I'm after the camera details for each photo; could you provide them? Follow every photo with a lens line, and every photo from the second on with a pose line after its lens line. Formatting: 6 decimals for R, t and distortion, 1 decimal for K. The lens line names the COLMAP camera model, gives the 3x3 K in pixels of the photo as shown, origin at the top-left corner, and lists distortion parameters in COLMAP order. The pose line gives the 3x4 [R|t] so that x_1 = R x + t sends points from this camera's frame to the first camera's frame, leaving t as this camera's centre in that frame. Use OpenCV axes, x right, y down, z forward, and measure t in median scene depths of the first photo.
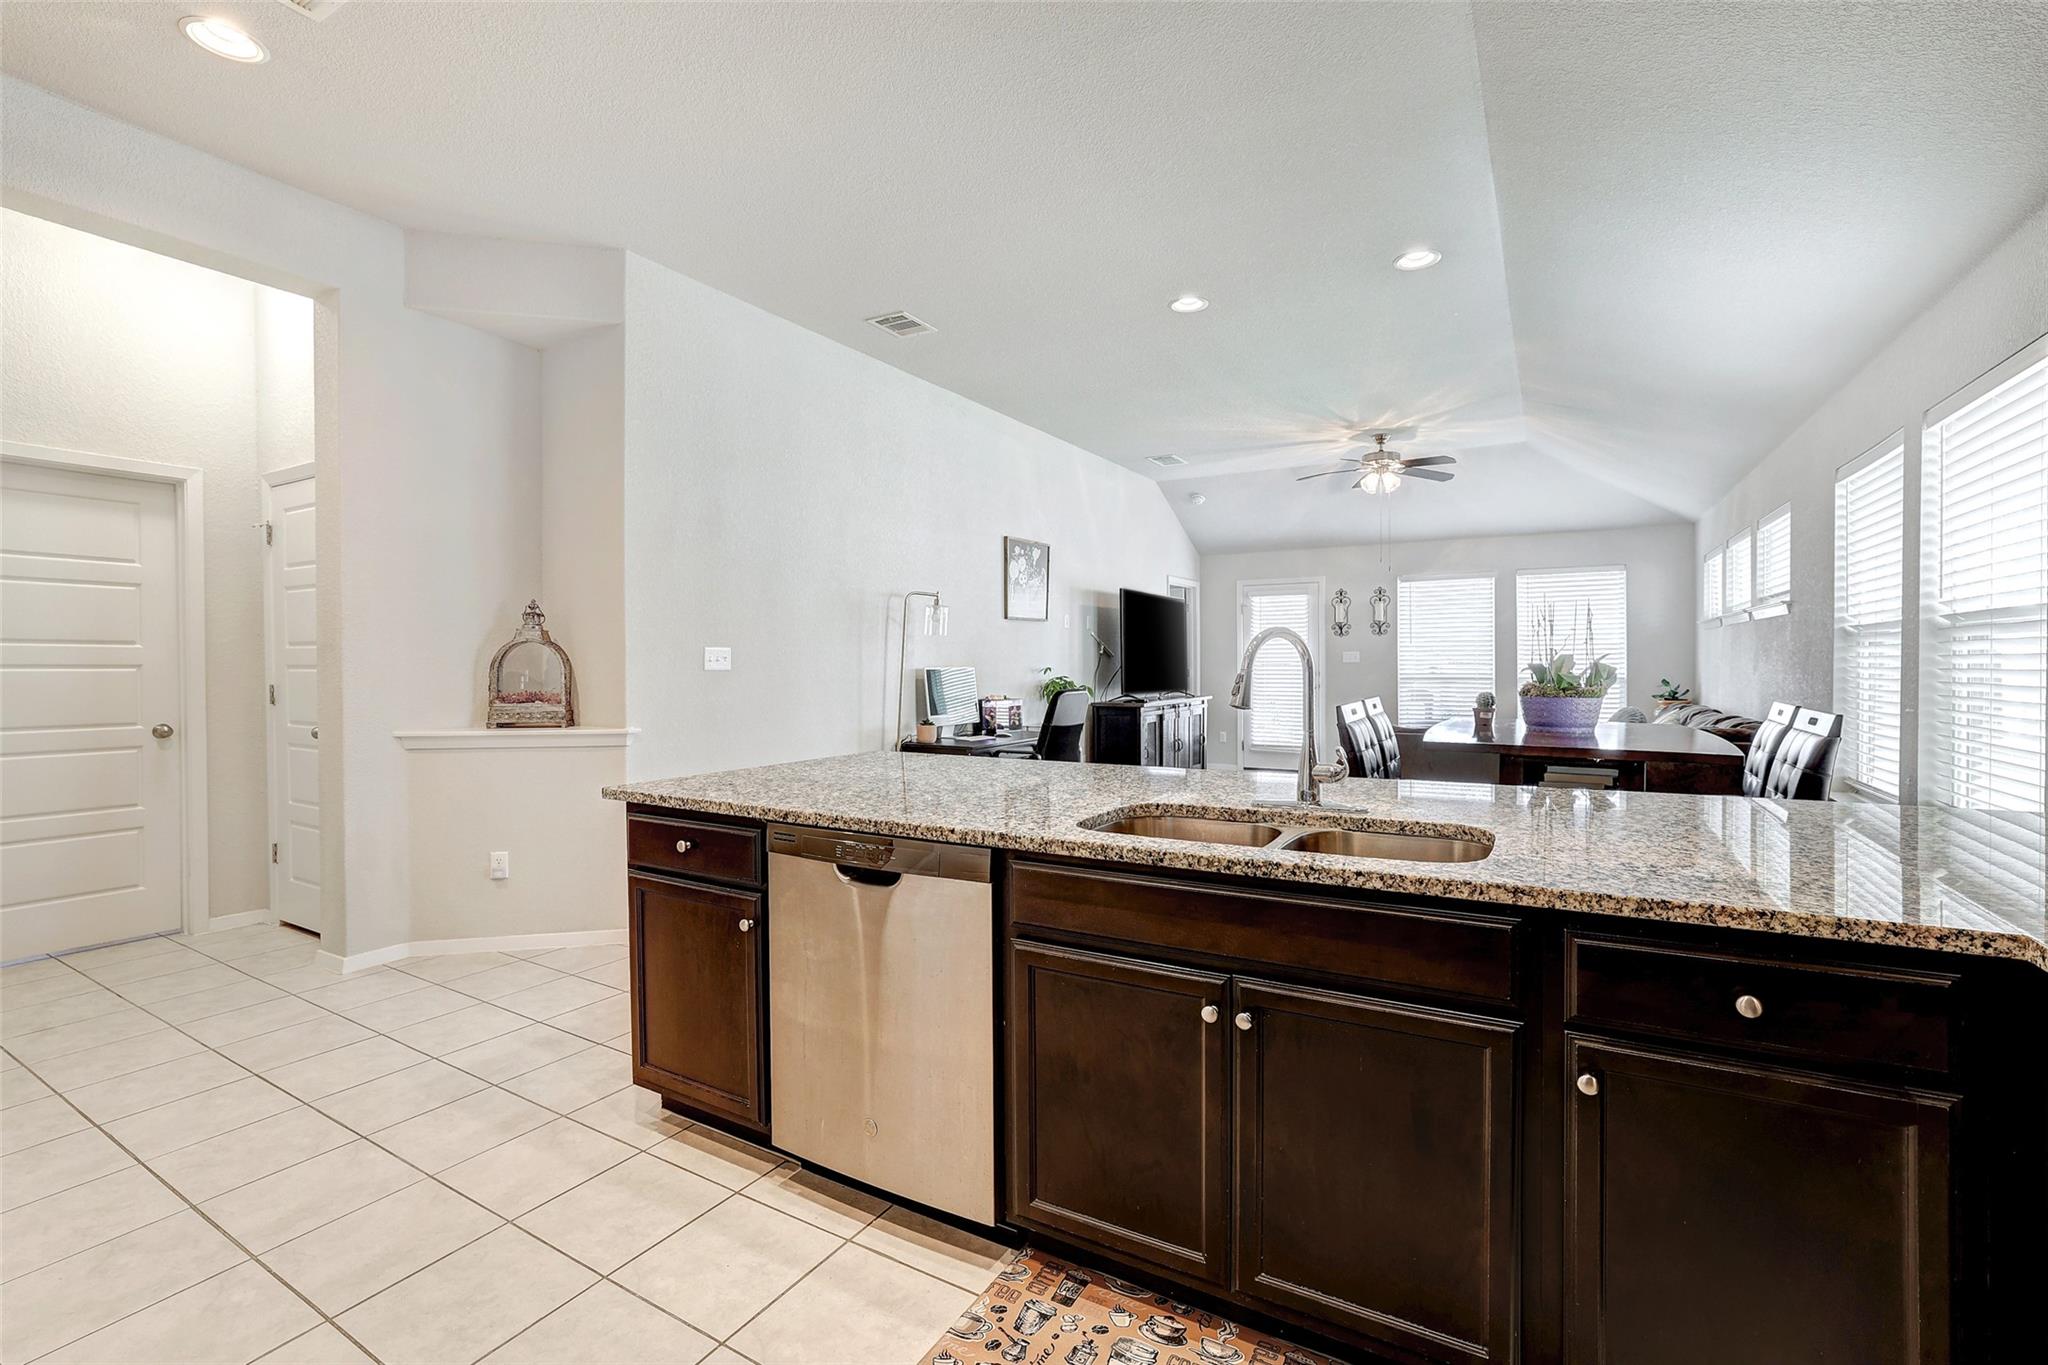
lens RADIAL K [[894.5, 0, 1002.5], [0, 894.5, 672.5], [0, 0, 1]] dist [-0.006809, 0.001119]
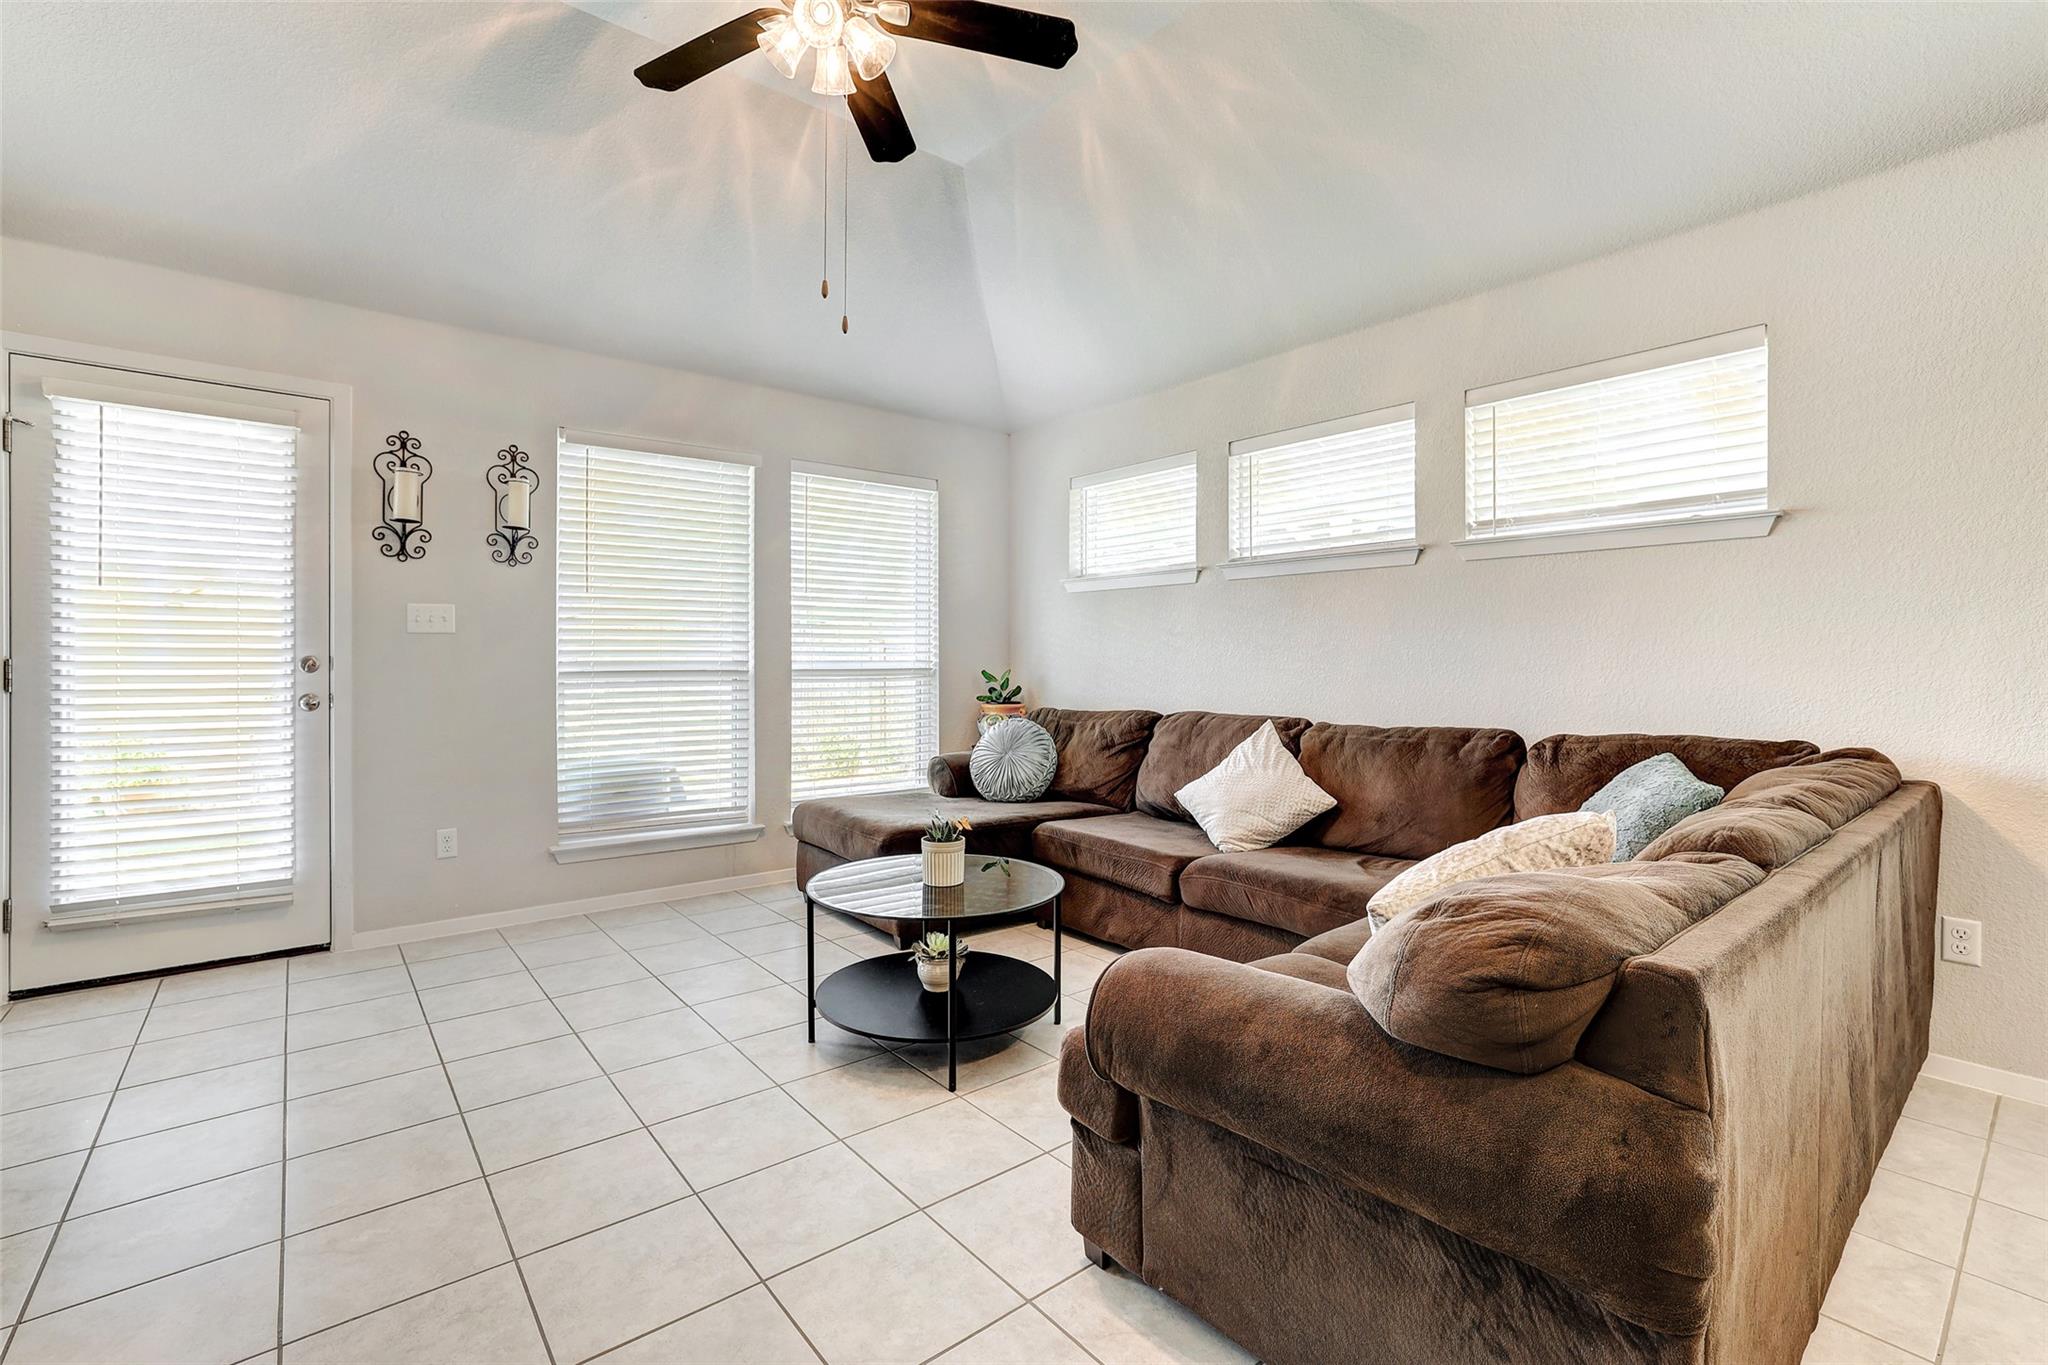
lens RADIAL K [[894.5, 0, 985.2], [0, 894.5, 655.1], [0, 0, 1]] dist [-0.006809, 0.001119]
pose [[0.330960, 0.005929, 0.943626, 0.153437], [0.010643, 0.999893, -0.010016, 0.005702], [-0.943585, 0.013358, 0.330861, 0.882386]]
